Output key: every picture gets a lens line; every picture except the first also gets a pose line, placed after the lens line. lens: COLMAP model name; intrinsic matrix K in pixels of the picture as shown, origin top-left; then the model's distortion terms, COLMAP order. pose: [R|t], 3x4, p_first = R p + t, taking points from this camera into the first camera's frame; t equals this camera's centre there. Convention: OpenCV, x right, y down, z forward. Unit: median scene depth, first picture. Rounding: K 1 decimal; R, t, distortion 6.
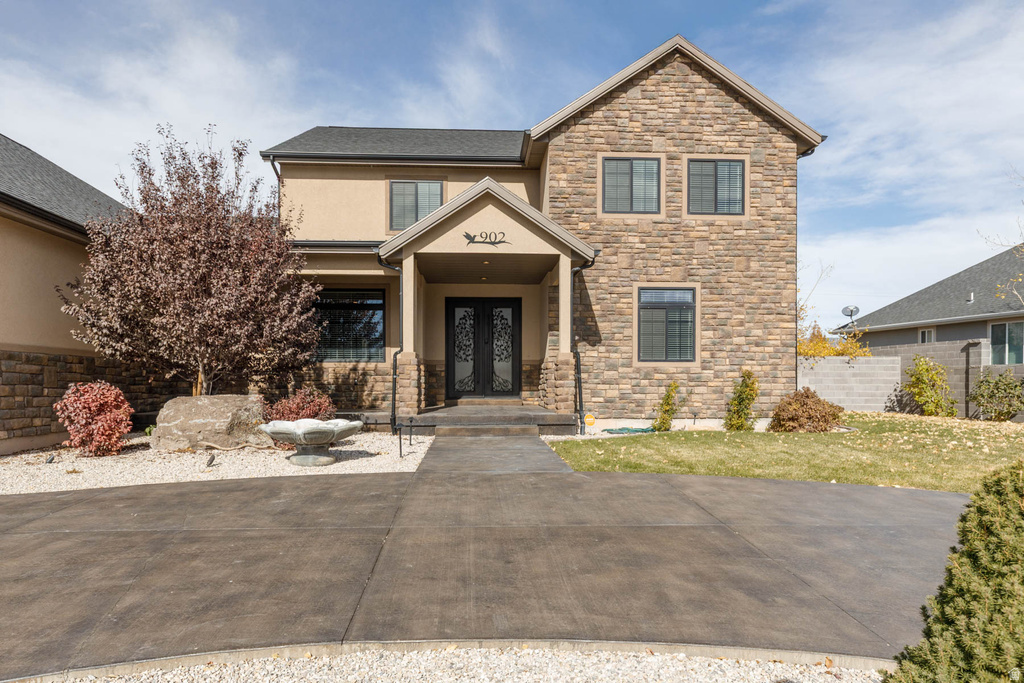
lens RADIAL K [[638.9, 0, 513.9], [0, 638.9, 395.0], [0, 0, 1]] dist [0.005895, -0.001268]
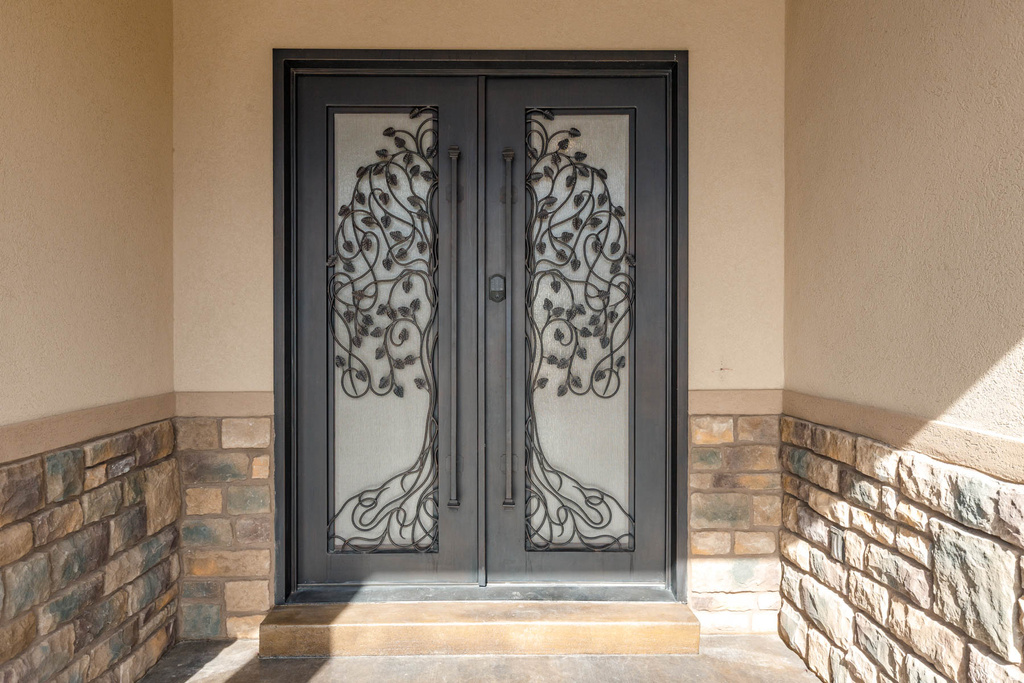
lens RADIAL K [[705.6, 0, 515.2], [0, 705.6, 339.6], [0, 0, 1]] dist [0.002465, -0.002110]
pose [[0.999157, -0.000335, -0.041052, -0.032970], [-0.000119, 0.999939, -0.011064, -0.075666], [0.041053, 0.011059, 0.999096, 0.895493]]
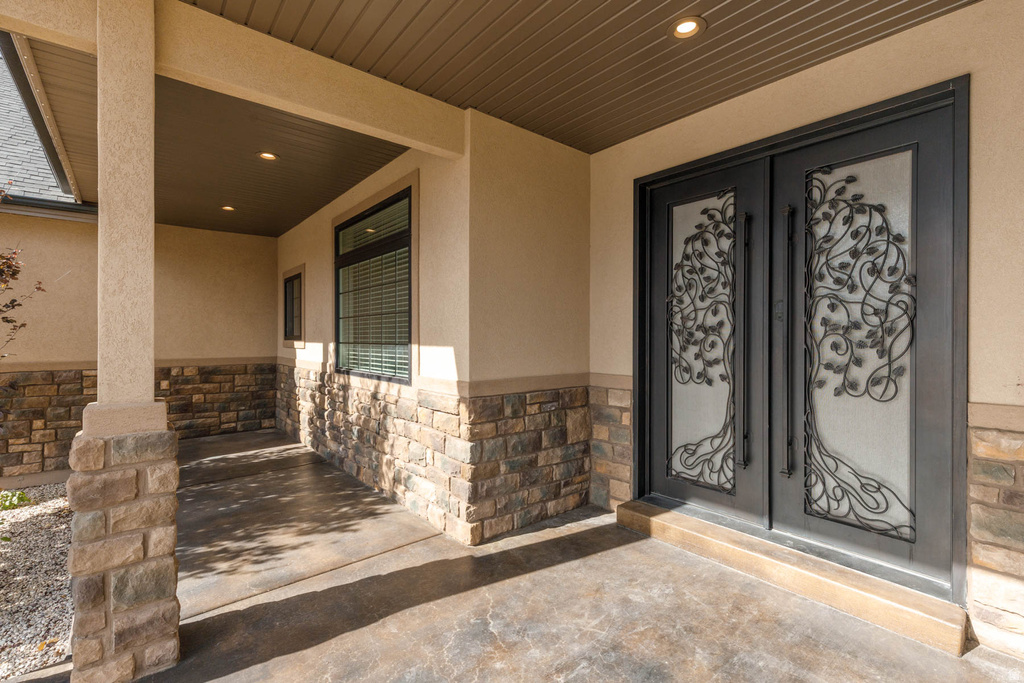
lens RADIAL K [[463.3, 0, 510.6], [0, 463.3, 339.7], [0, 0, 1]] dist [0.013008, -0.004369]
pose [[0.590610, 0.006173, -0.806934, 0.049693], [-0.018272, 0.999817, -0.005725, -0.079072], [0.806750, 0.018126, 0.590615, 0.910273]]
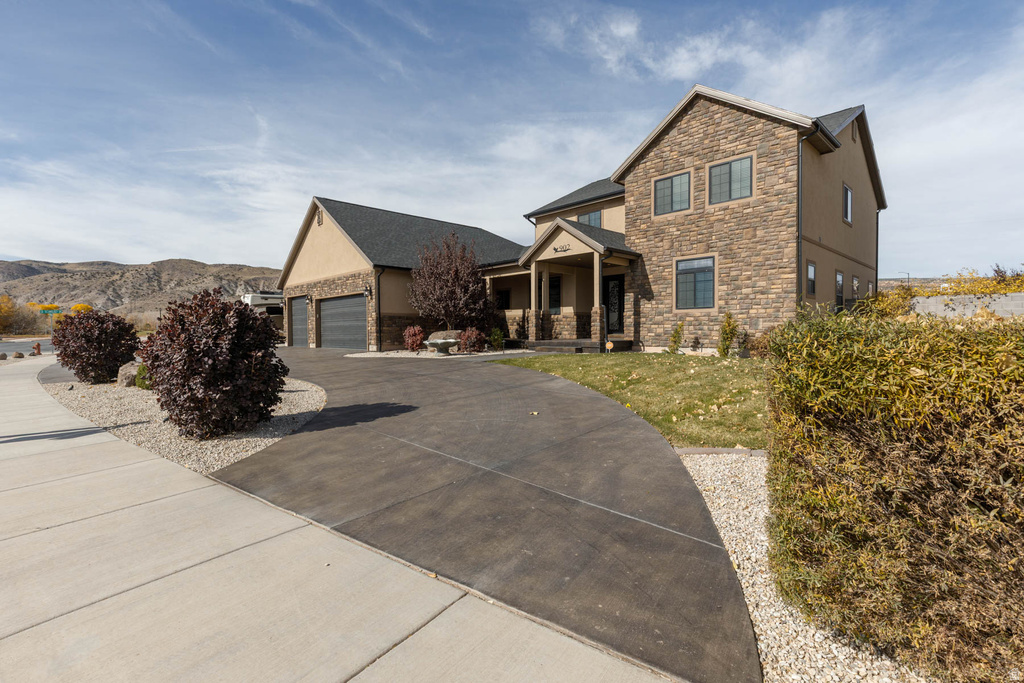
lens RADIAL K [[463.3, 0, 523.2], [0, 463.3, 346.5], [0, 0, 1]] dist [0.013008, -0.004369]
pose [[0.660093, 0.022044, -0.750860, 0.790349], [-0.009707, 0.999736, 0.020817, 0.016539], [0.751121, -0.006453, 0.660133, -0.002959]]
